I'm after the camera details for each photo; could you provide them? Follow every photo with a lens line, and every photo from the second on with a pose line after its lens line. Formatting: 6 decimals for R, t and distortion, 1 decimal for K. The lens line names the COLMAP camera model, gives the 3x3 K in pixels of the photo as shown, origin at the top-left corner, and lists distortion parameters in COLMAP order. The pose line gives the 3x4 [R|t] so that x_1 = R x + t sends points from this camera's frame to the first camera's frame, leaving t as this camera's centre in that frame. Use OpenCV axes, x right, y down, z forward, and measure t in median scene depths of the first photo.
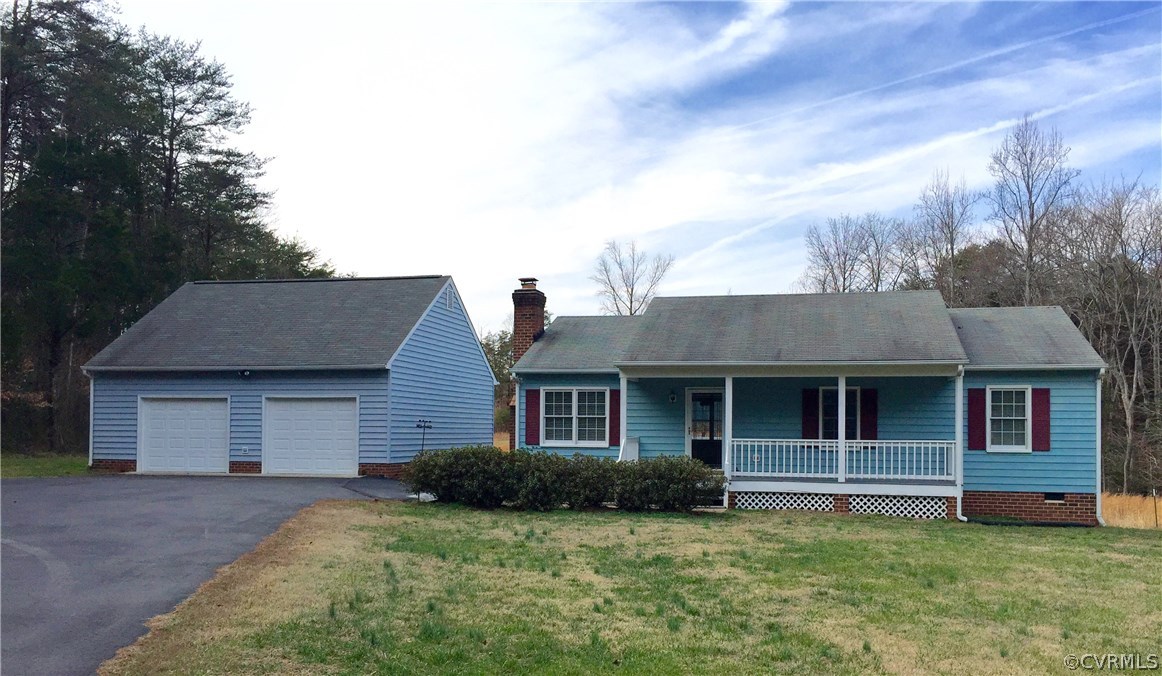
lens RADIAL K [[1119.9, 0, 581.0], [0, 1119.9, 338.0], [0, 0, 1]] dist [0.013974, 0.009845]
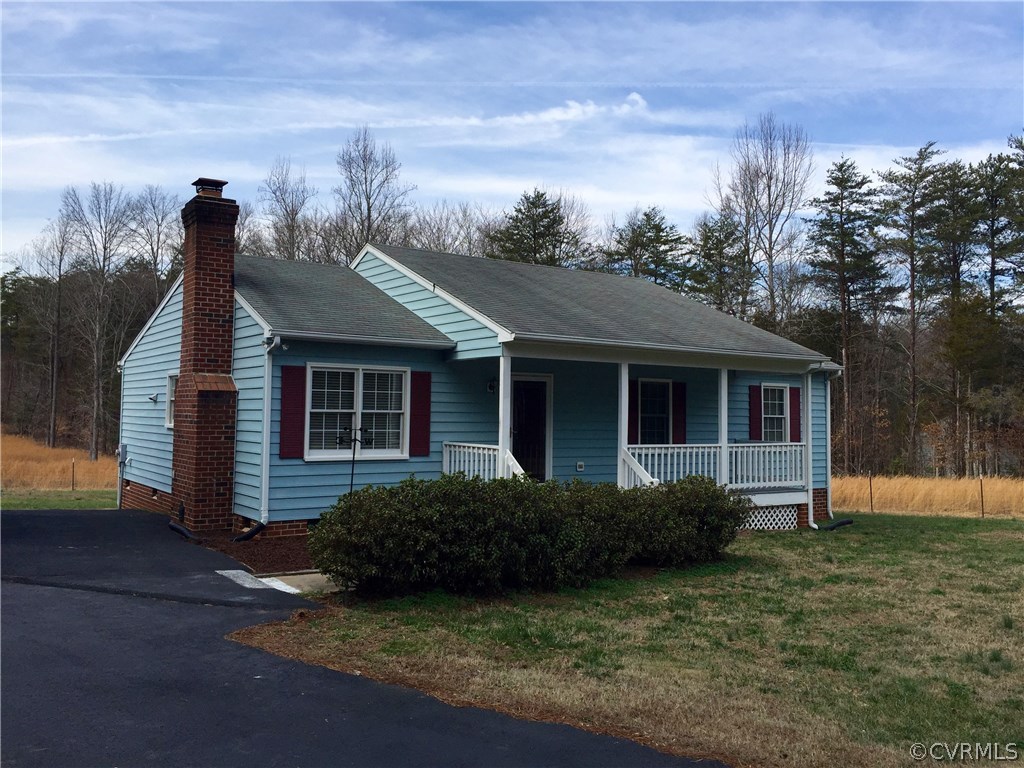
lens RADIAL K [[870.1, 0, 513.3], [0, 870.1, 374.4], [0, 0, 1]] dist [0.073221, -0.098221]
pose [[0.649780, 0.031761, 0.759458, -0.322165], [-0.074323, 0.996994, 0.021894, 0.031813], [-0.756480, -0.070672, 0.650188, 0.613505]]
